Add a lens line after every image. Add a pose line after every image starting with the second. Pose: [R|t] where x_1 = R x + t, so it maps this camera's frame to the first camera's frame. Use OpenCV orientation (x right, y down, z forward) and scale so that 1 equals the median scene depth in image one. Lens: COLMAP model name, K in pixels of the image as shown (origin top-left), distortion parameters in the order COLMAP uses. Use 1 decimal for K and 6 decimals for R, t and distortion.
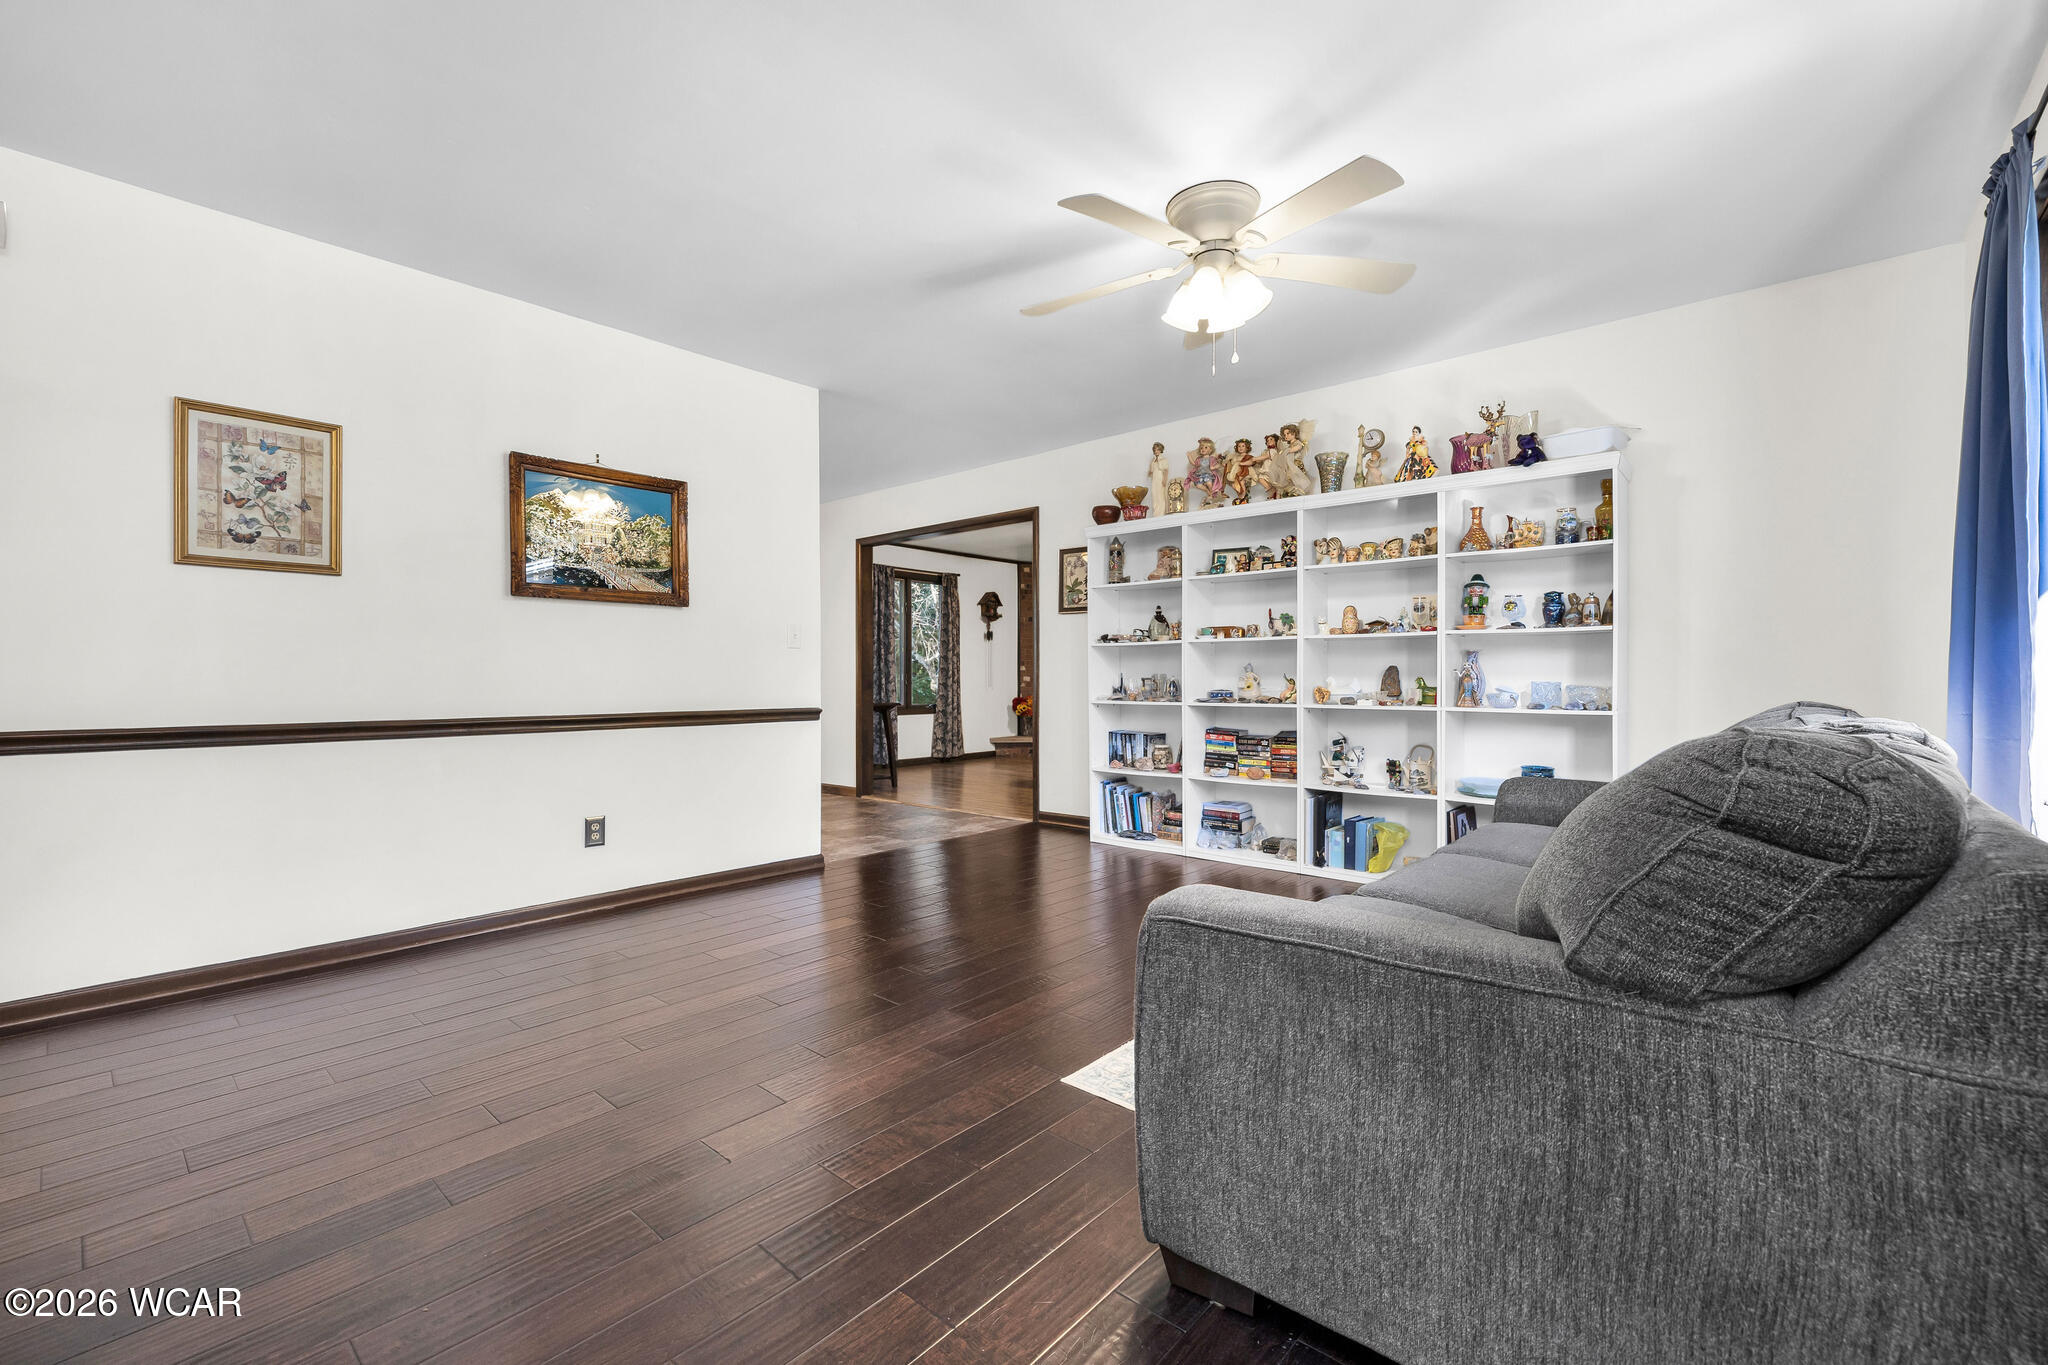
lens RADIAL K [[869.7, 0, 1026.8], [0, 869.7, 681.5], [0, 0, 1]] dist [0.000729, 0.000250]
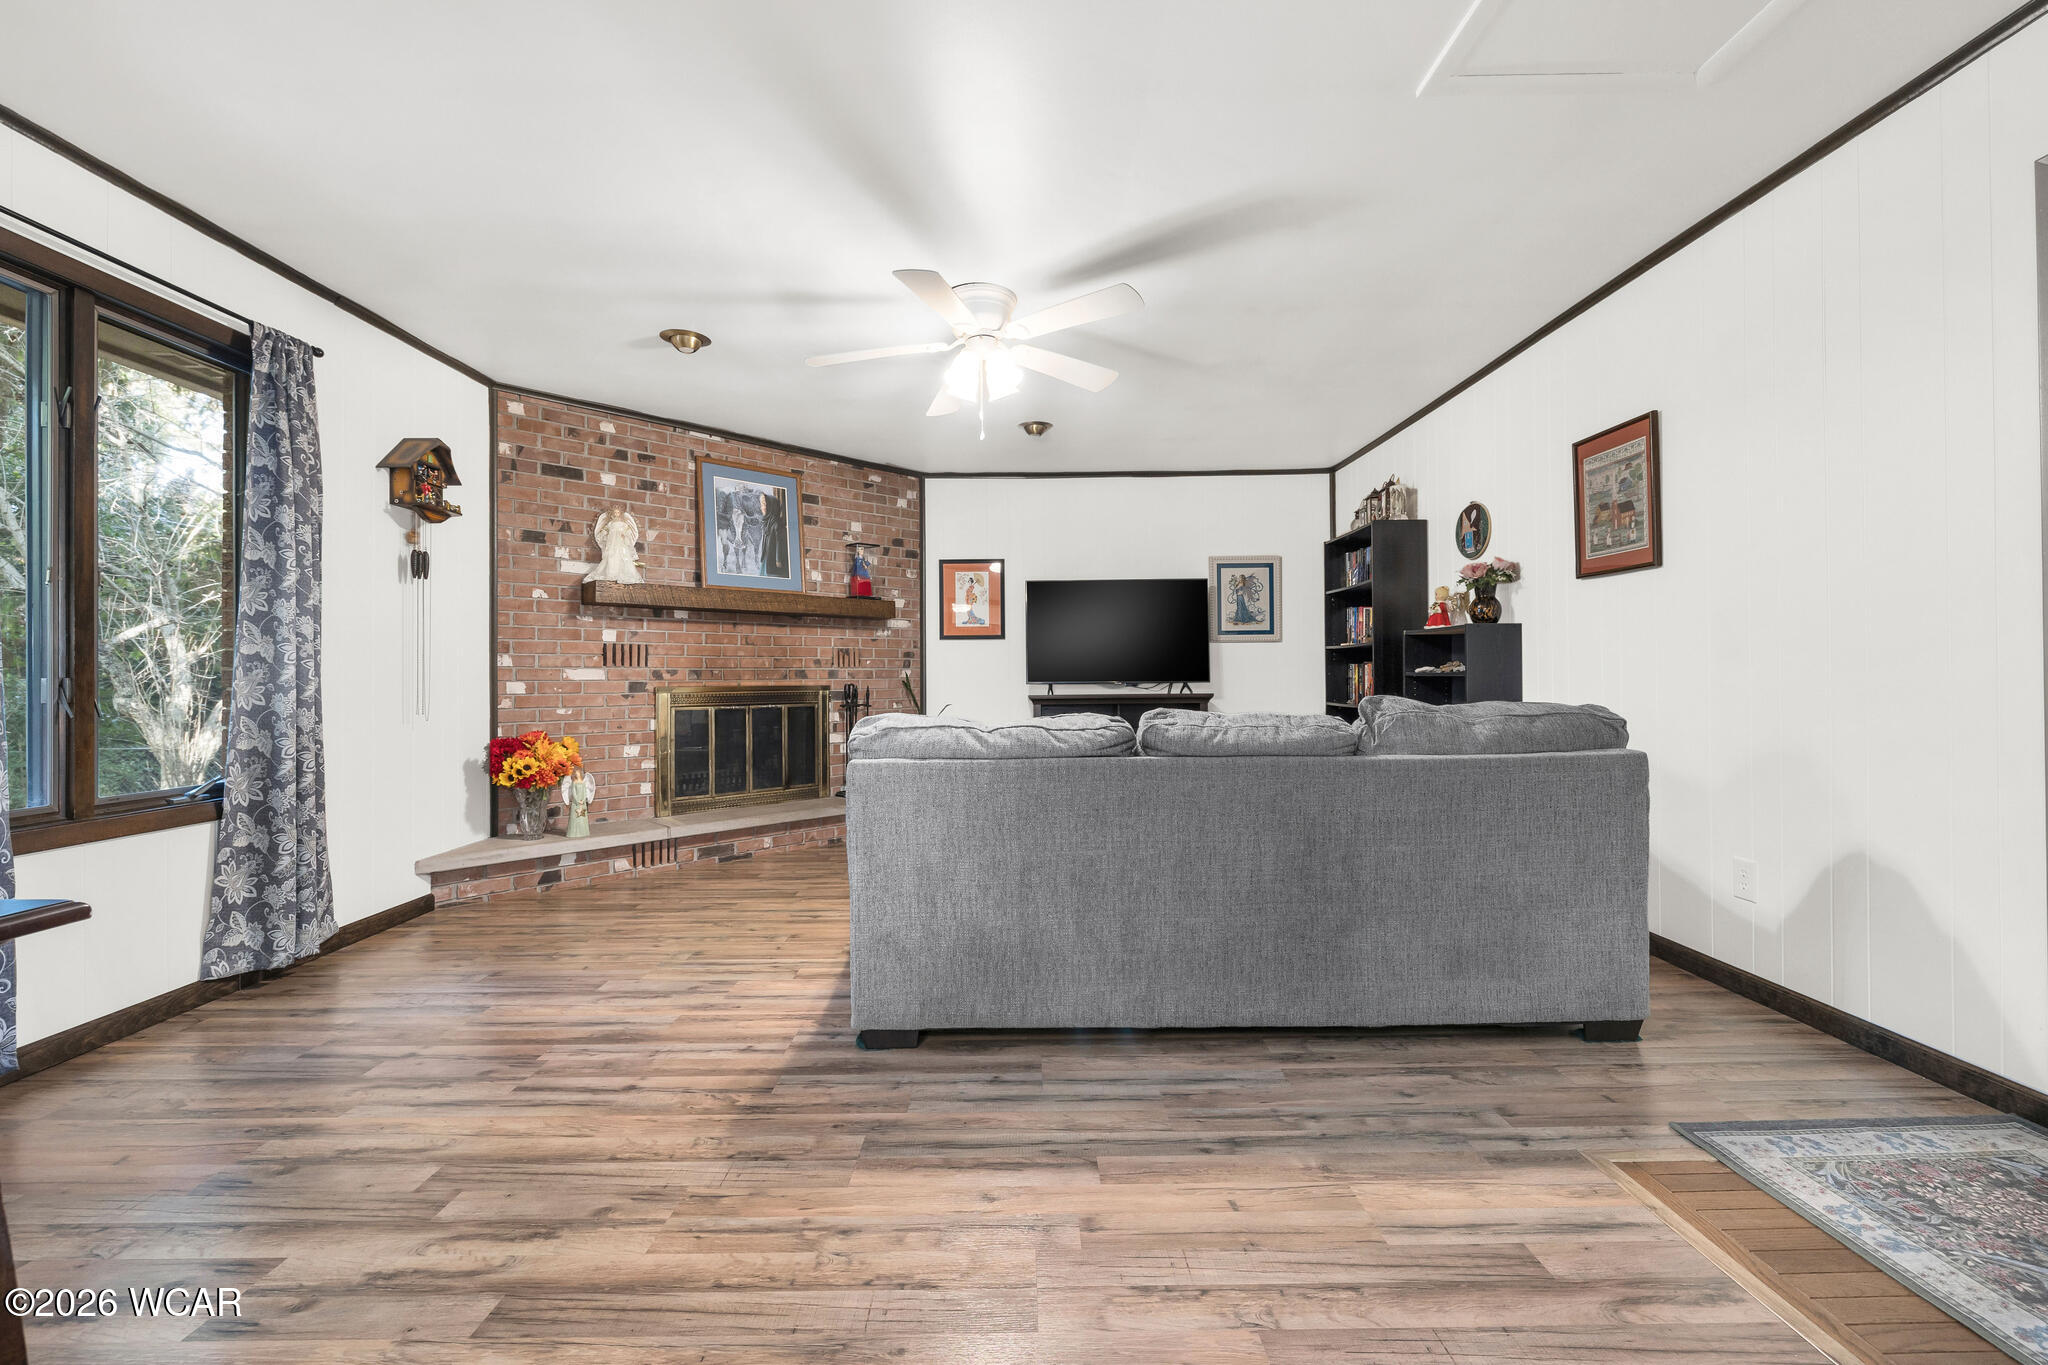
lens RADIAL K [[869.7, 0, 1036.5], [0, 869.7, 677.7], [0, 0, 1]] dist [0.000729, 0.000250]
pose [[0.742768, -0.001854, 0.669547, -0.092951], [0.006010, 0.999974, -0.003897, -0.005344], [-0.669522, 0.006918, 0.742760, 0.592732]]
